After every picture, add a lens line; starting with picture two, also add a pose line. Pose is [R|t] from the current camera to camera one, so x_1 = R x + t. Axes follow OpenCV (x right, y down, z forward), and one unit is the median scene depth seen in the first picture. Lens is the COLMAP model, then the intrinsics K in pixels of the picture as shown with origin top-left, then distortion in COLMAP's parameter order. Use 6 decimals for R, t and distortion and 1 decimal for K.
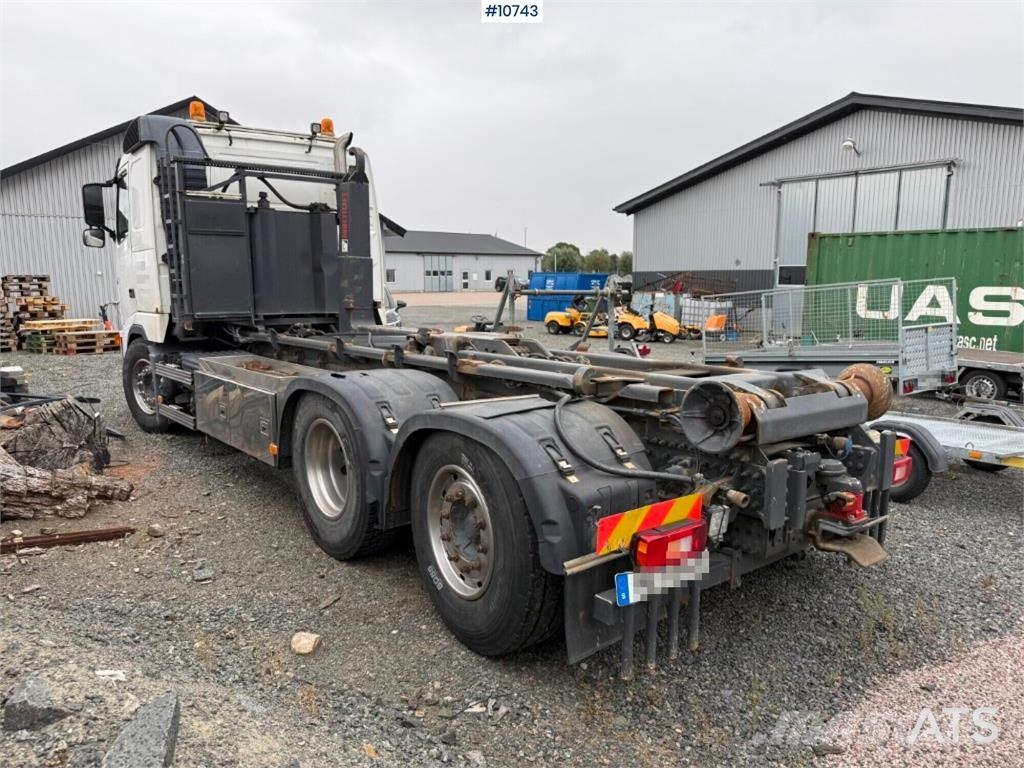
lens RADIAL K [[727.0, 0, 504.1], [0, 727.0, 385.6], [0, 0, 1]] dist [0.059556, -0.081960]
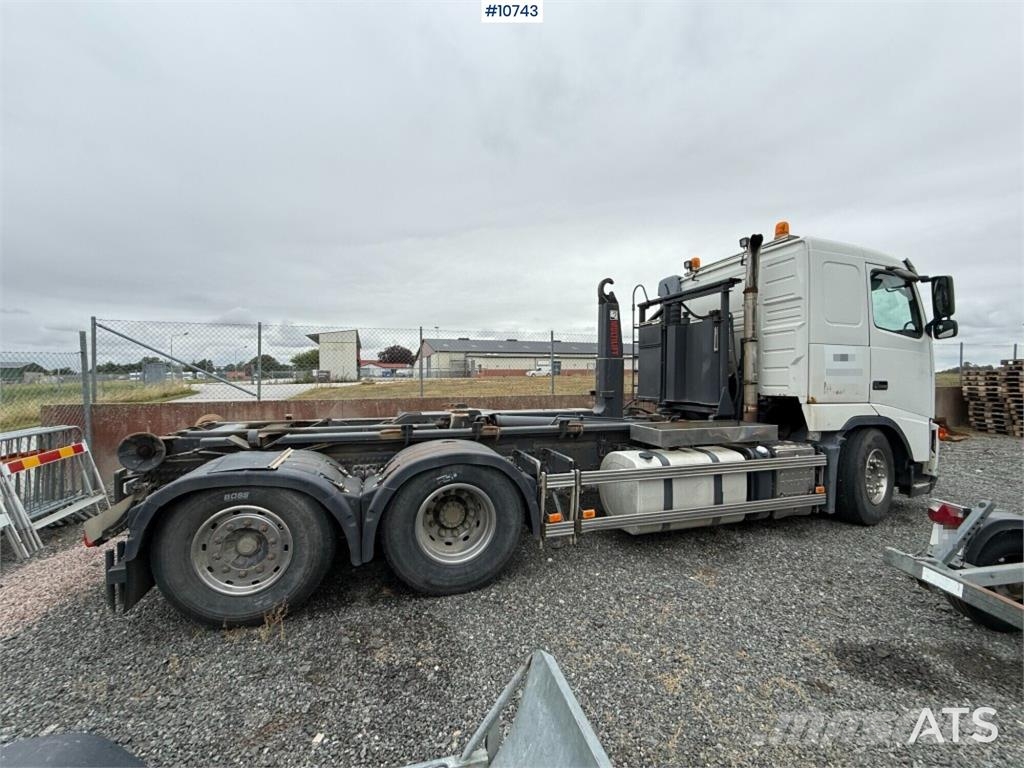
lens RADIAL K [[407.8, 0, 509.9], [0, 407.8, 384.5], [0, 0, 1]] dist [-0.001361, -0.000092]
pose [[-0.379523, 0.017459, -0.925017, 0.460508], [-0.131656, 0.988628, 0.072676, -0.133241], [0.915767, 0.149367, -0.372909, 0.933865]]
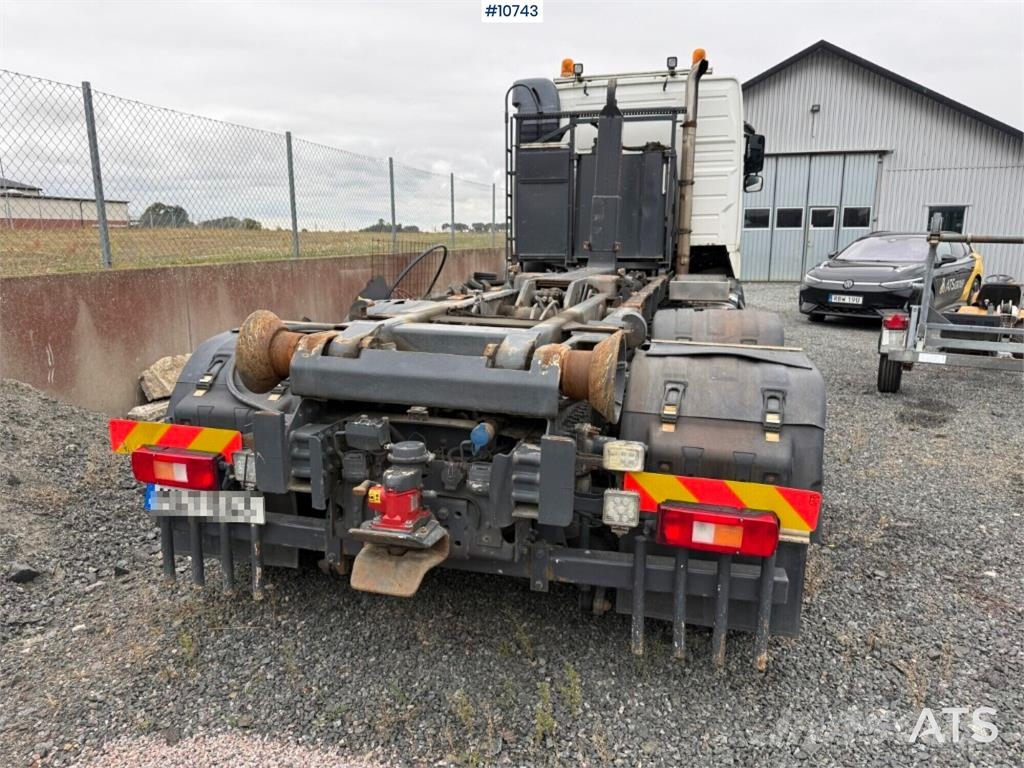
lens RADIAL K [[727.0, 0, 510.1], [0, 727.0, 390.4], [0, 0, 1]] dist [0.059556, -0.081960]
pose [[0.597072, 0.166413, -0.784737, 0.438906], [-0.117611, 0.985835, 0.119573, -0.018709], [0.793519, 0.020900, 0.608186, 0.258649]]
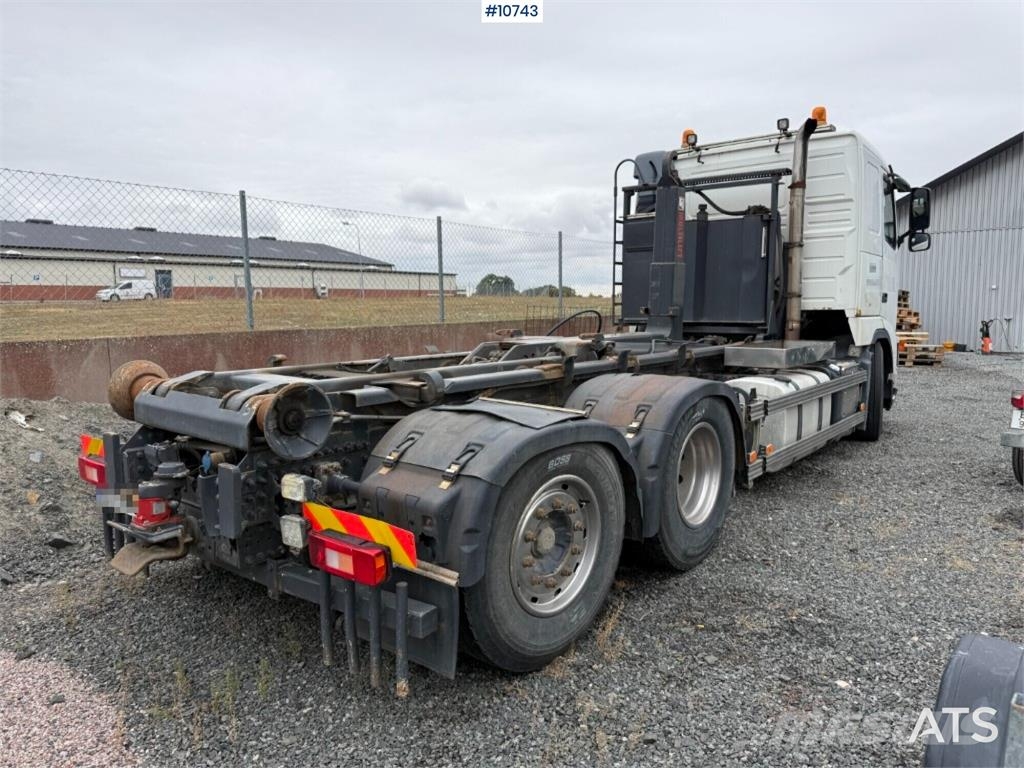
lens RADIAL K [[727.0, 0, 519.3], [0, 727.0, 390.9], [0, 0, 1]] dist [0.059556, -0.081960]
pose [[0.229036, 0.116975, -0.966364, 0.602243], [-0.134483, 0.987036, 0.087604, -0.054458], [0.964083, 0.109895, 0.241798, 0.490110]]
